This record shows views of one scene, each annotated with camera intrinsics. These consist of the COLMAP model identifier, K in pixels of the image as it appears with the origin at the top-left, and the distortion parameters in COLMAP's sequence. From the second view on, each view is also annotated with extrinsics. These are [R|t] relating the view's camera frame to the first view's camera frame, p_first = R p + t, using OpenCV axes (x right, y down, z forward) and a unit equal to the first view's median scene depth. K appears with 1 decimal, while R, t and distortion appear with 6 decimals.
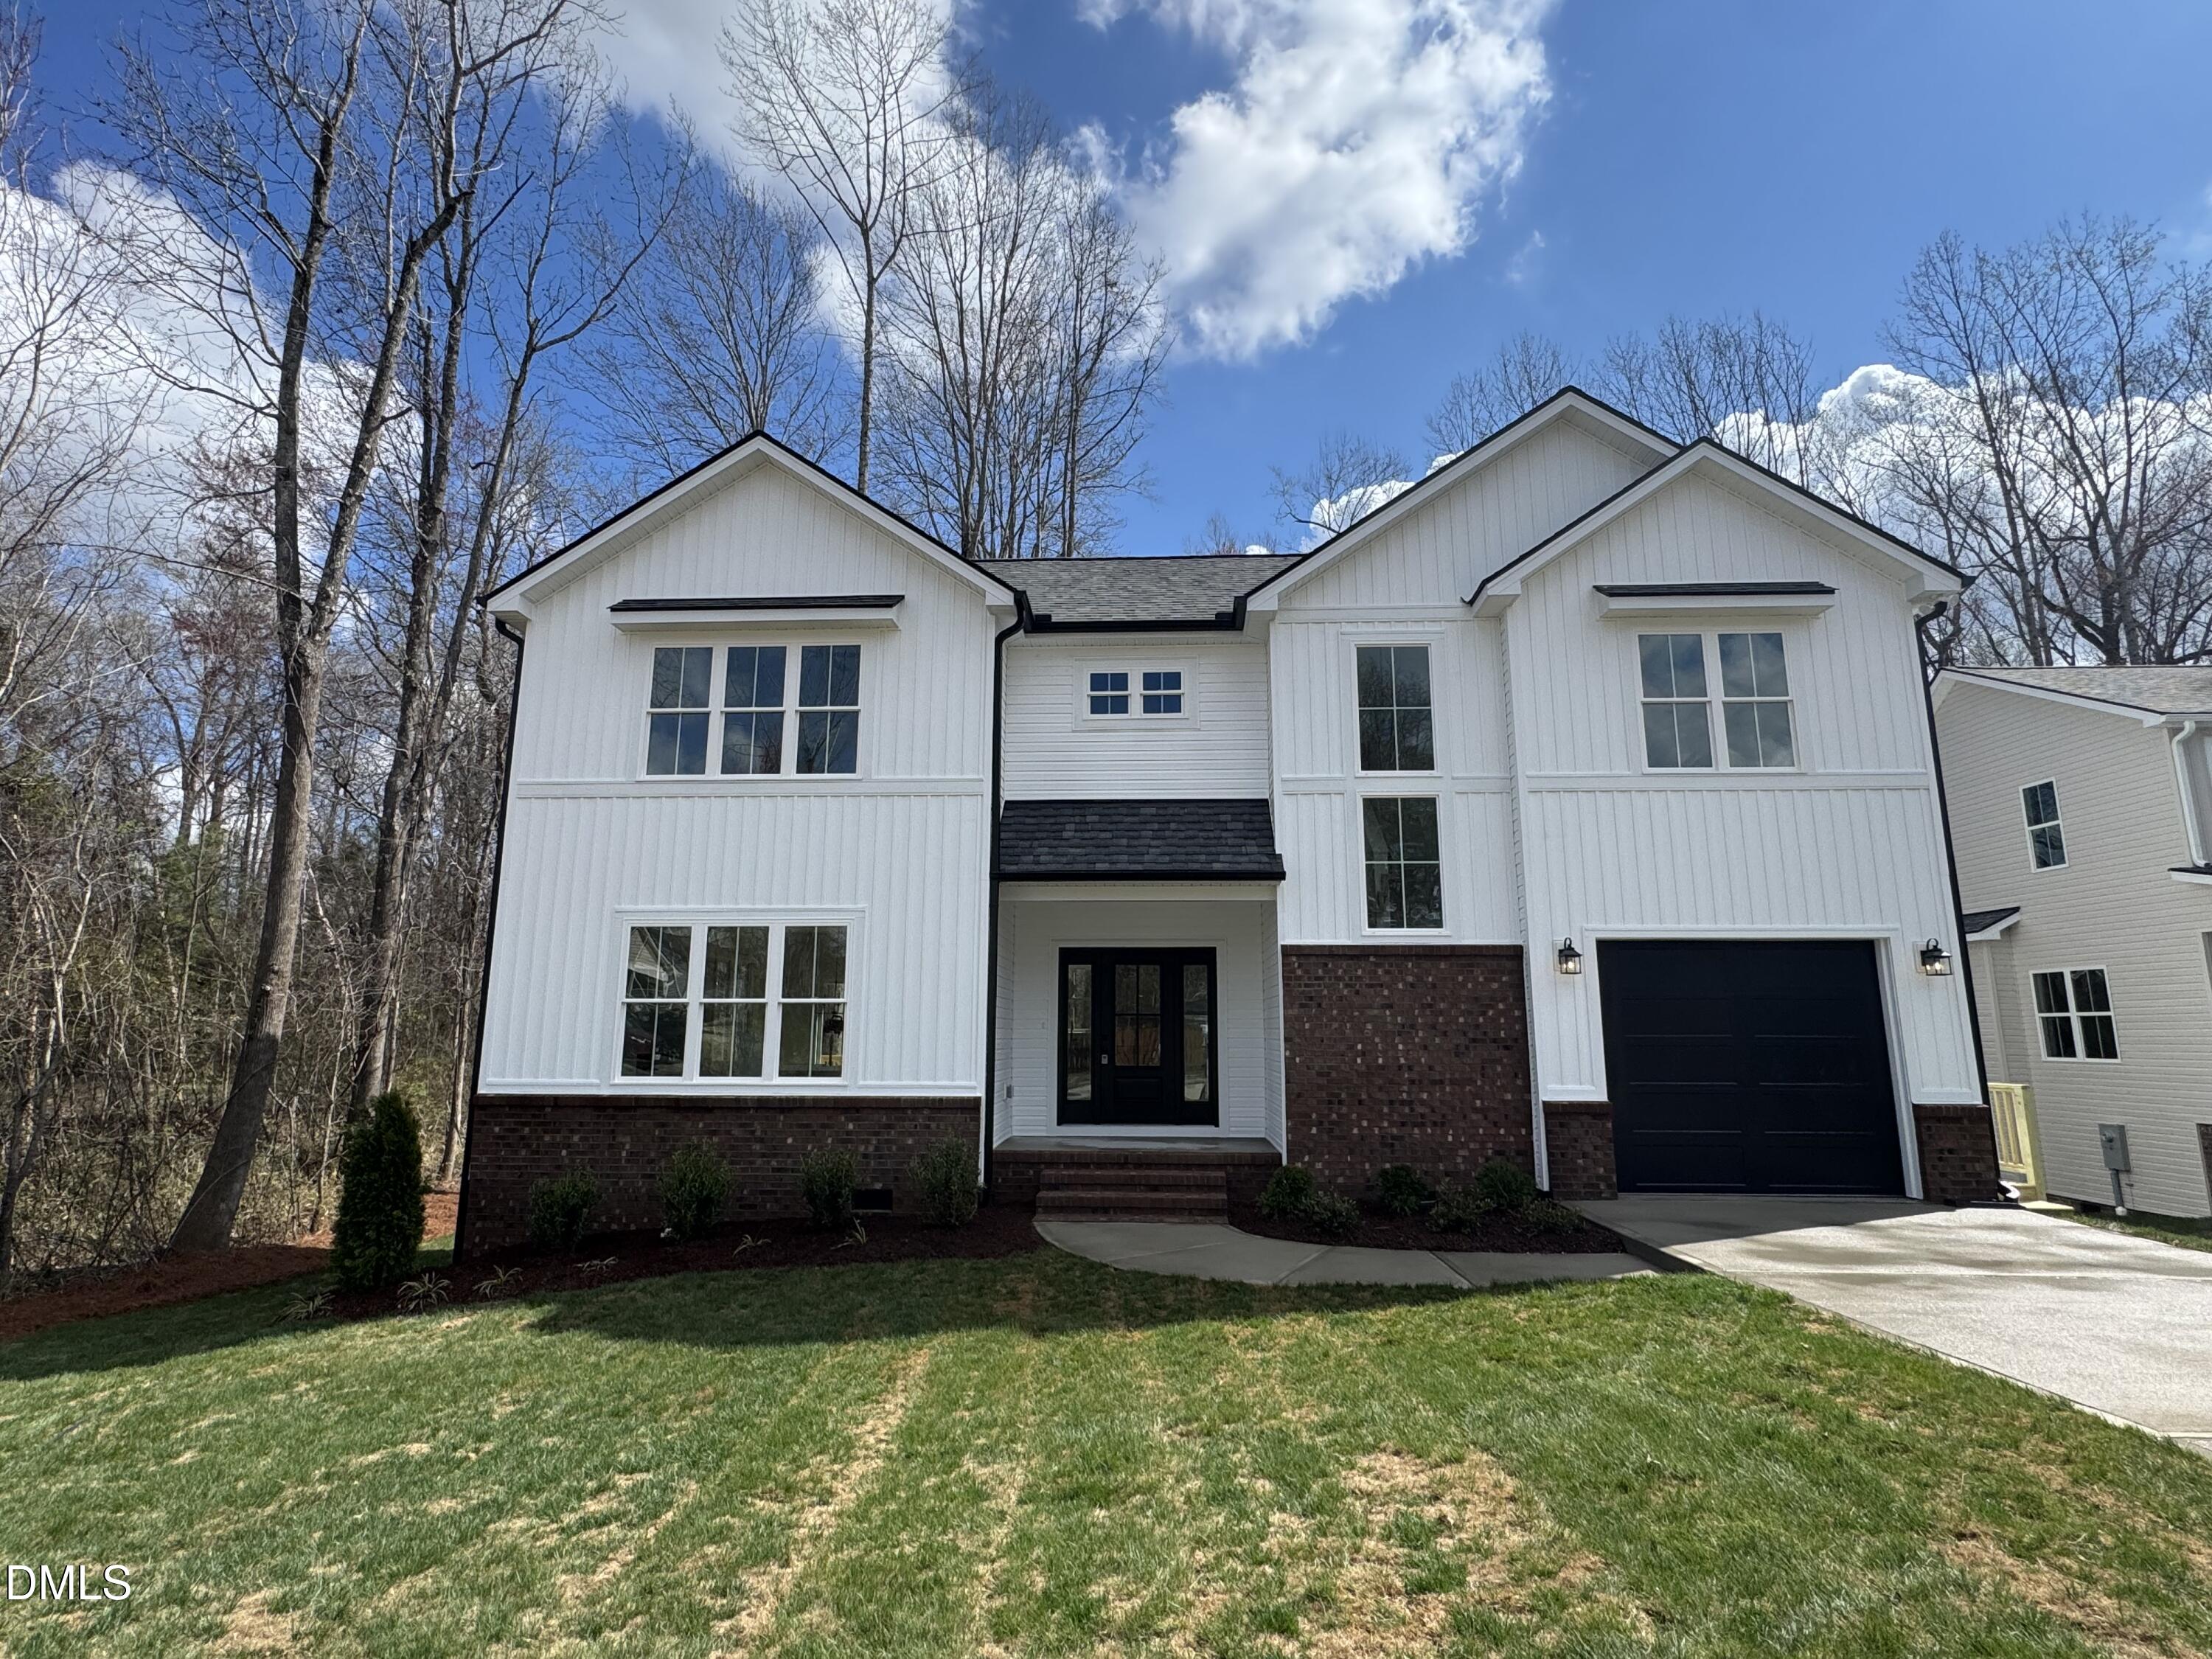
lens RADIAL K [[1078.2, 0, 1084.2], [0, 1078.2, 811.2], [0, 0, 1]] dist [-0.000755, 0.000535]
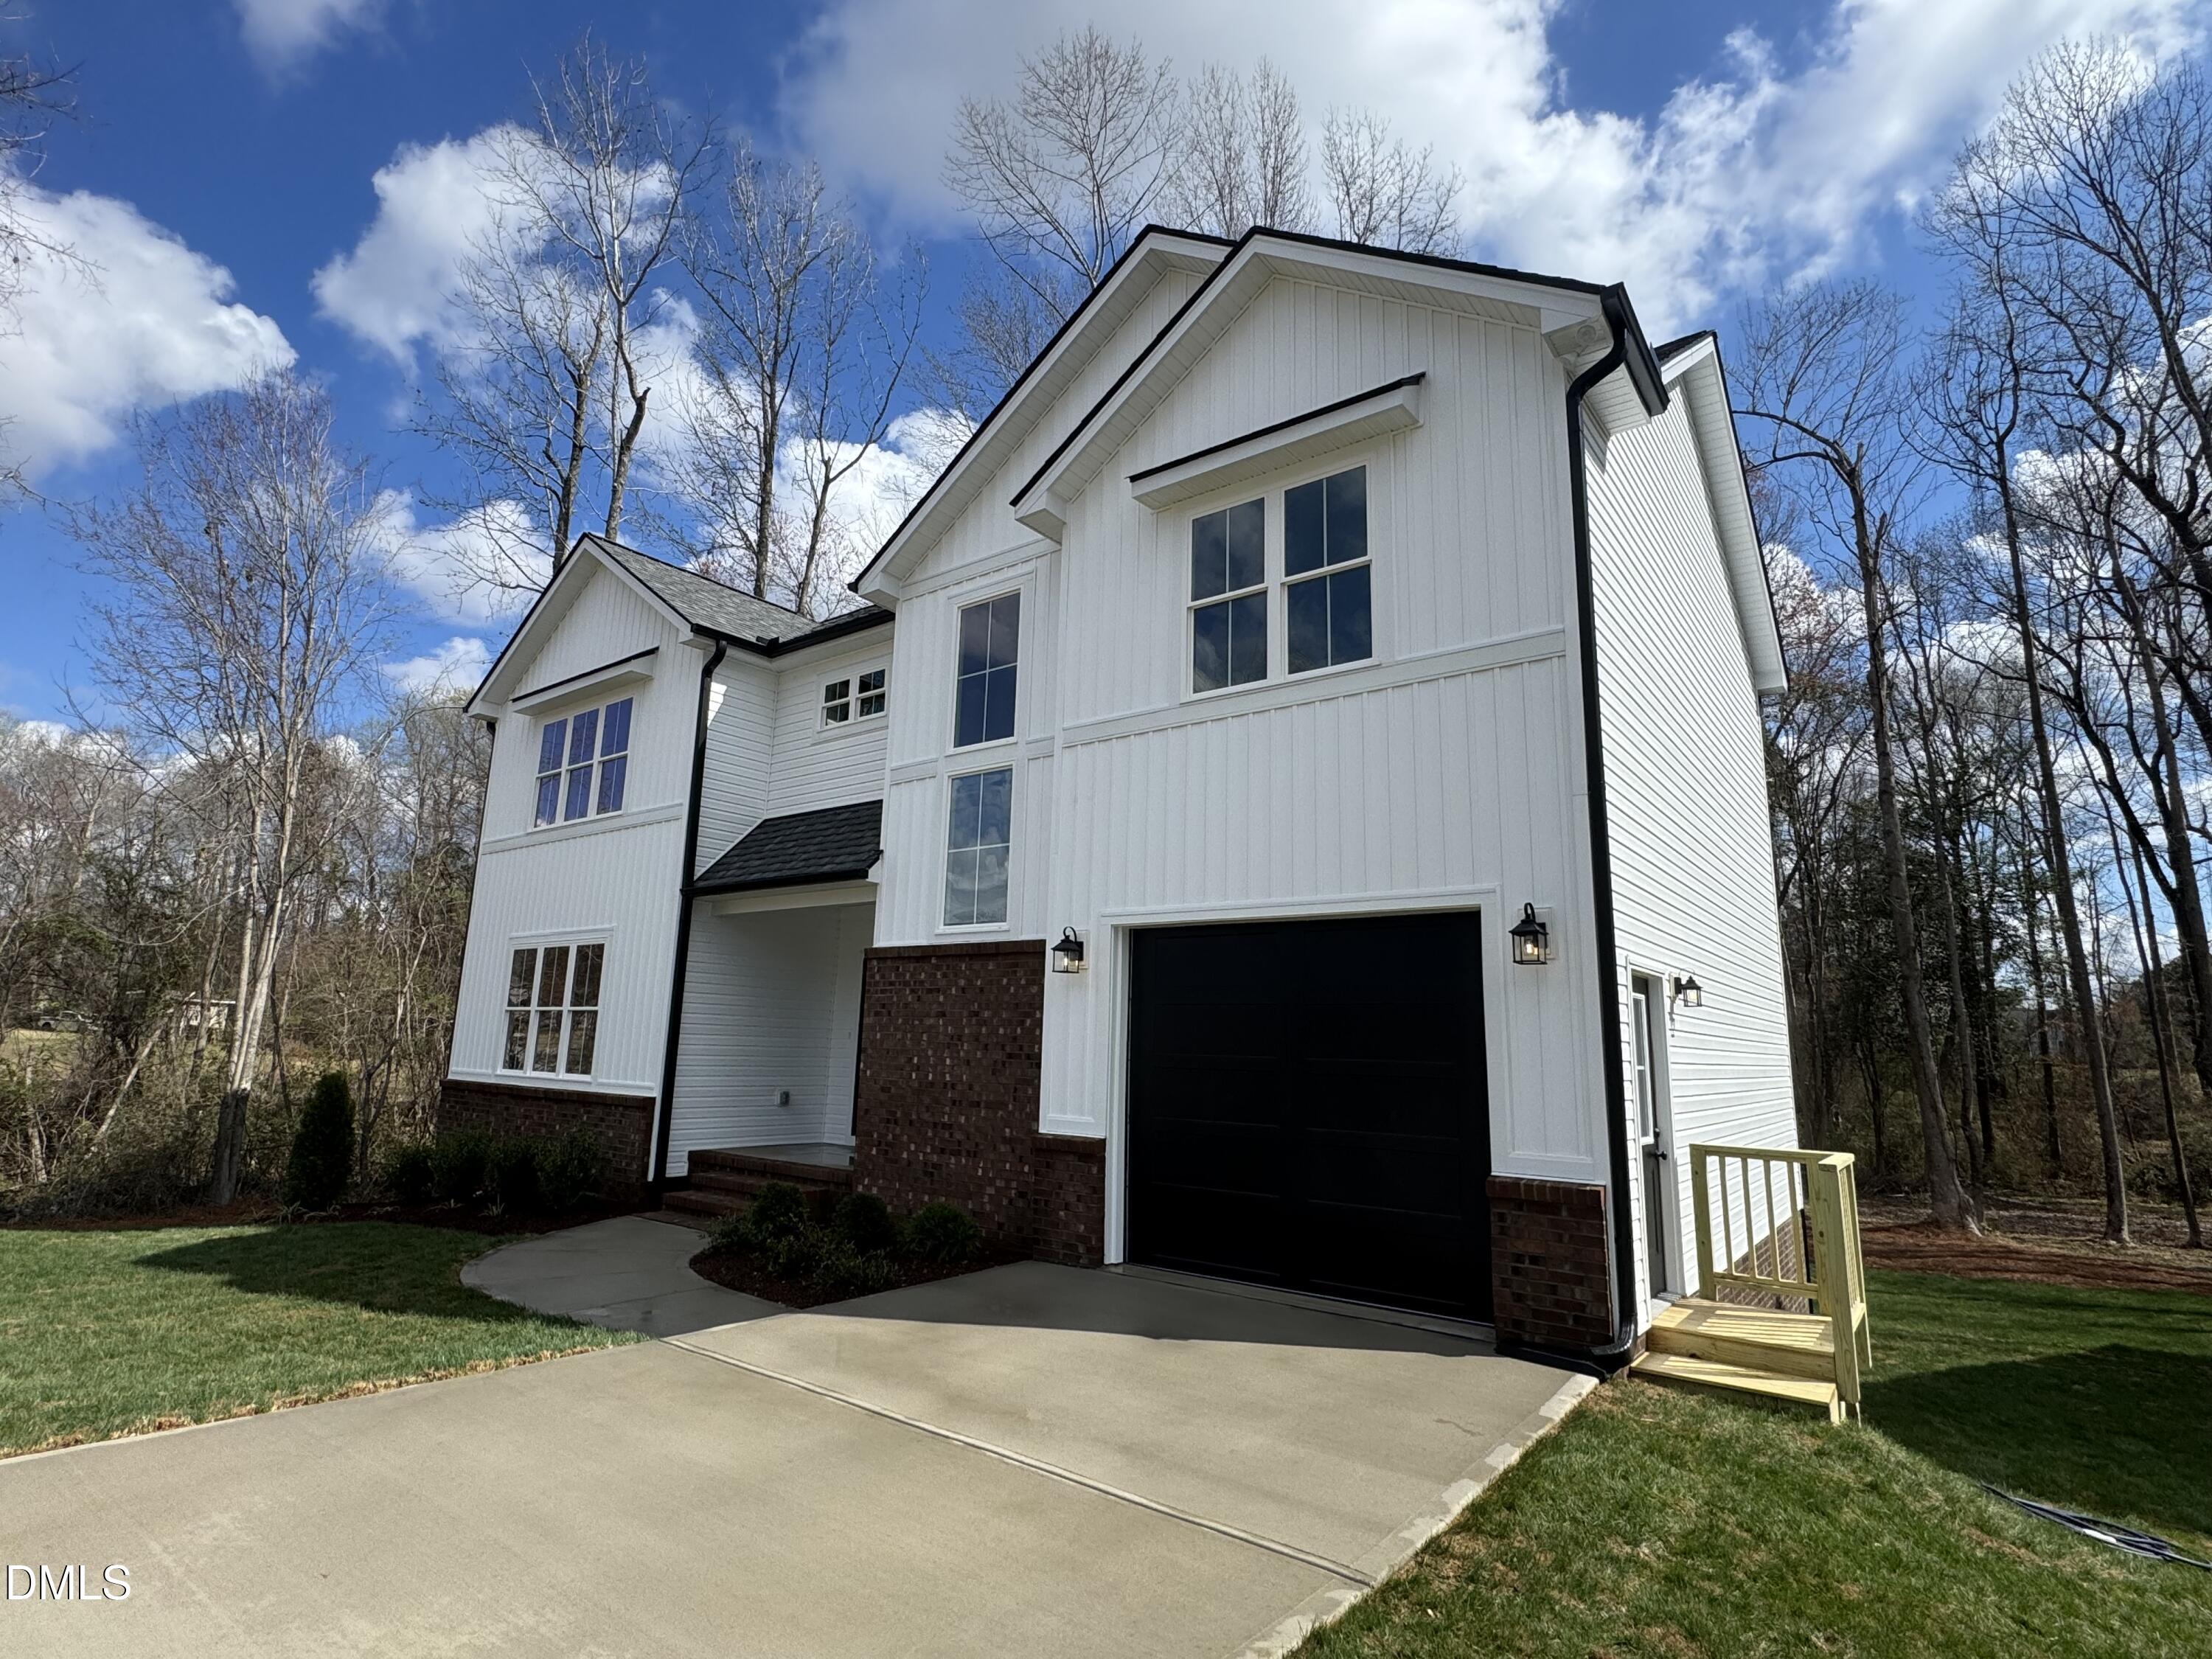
lens RADIAL K [[1078.2, 0, 1126.9], [0, 1078.2, 832.1], [0, 0, 1]] dist [-0.000755, 0.000535]
pose [[0.833454, -0.087749, -0.545578, 0.869848], [0.076716, 0.996125, -0.043017, 0.081950], [0.547238, -0.006002, 0.836955, 0.348740]]
